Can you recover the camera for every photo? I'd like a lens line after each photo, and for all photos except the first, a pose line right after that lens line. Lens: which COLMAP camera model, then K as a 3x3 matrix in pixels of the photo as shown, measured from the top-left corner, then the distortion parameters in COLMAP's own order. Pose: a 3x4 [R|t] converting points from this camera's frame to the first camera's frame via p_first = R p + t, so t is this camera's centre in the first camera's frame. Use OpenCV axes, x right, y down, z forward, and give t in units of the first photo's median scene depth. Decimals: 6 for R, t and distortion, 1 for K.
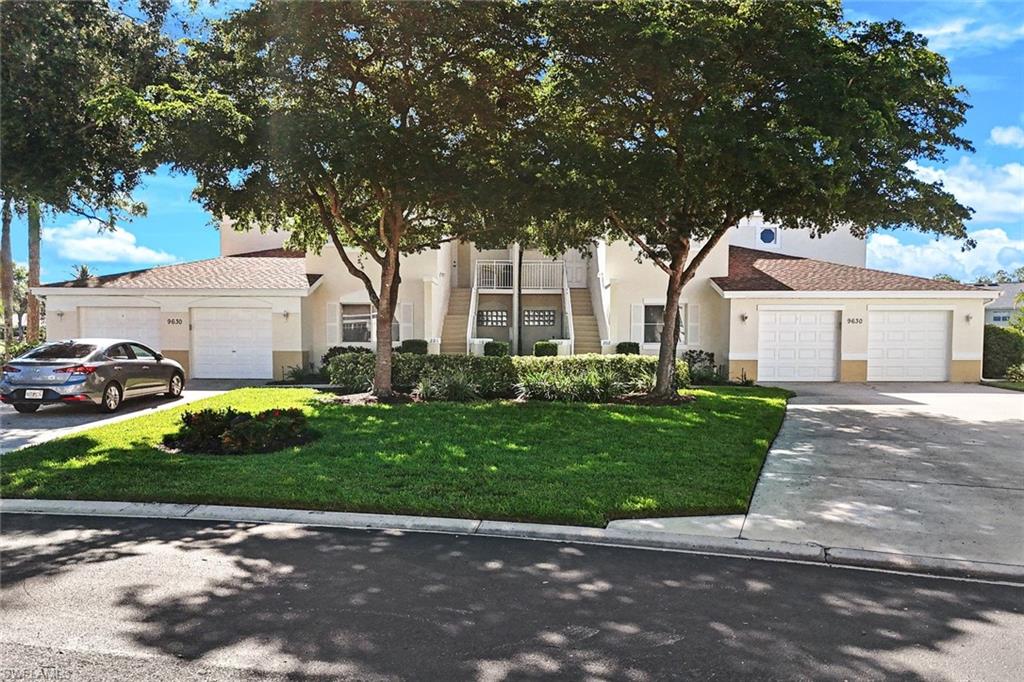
lens RADIAL K [[699.6, 0, 513.7], [0, 699.6, 372.6], [0, 0, 1]] dist [0.049352, -0.000369]
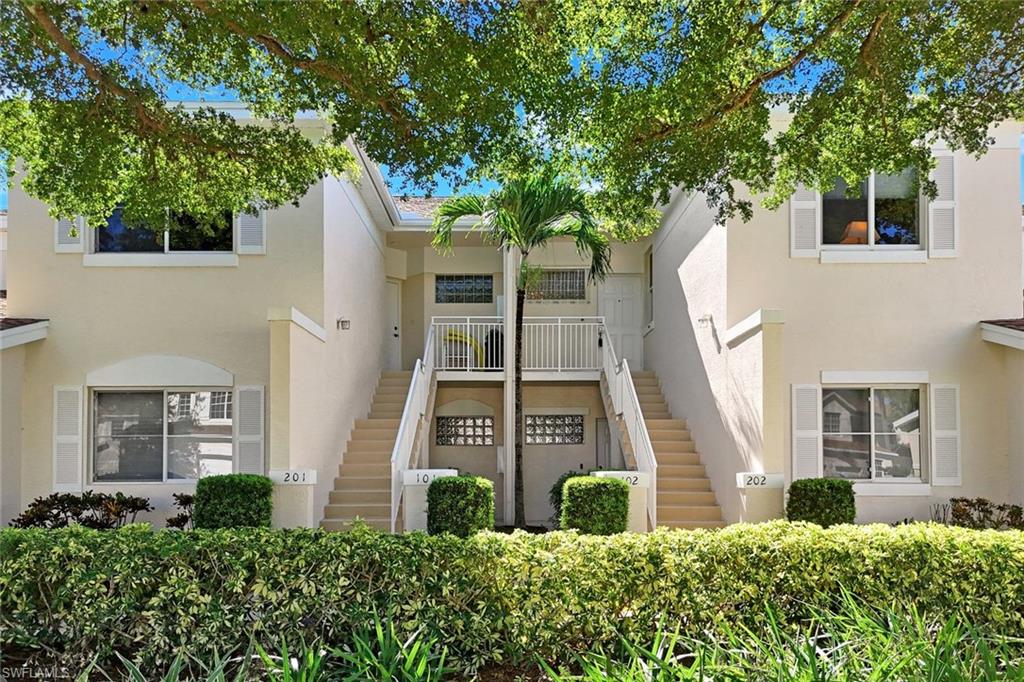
lens RADIAL K [[699.6, 0, 513.7], [0, 699.6, 372.6], [0, 0, 1]] dist [0.049352, -0.000369]
pose [[0.999878, -0.004208, 0.015041, -0.002215], [0.006872, 0.983331, -0.181694, -0.030872], [-0.014026, 0.181775, 0.983240, 0.599622]]
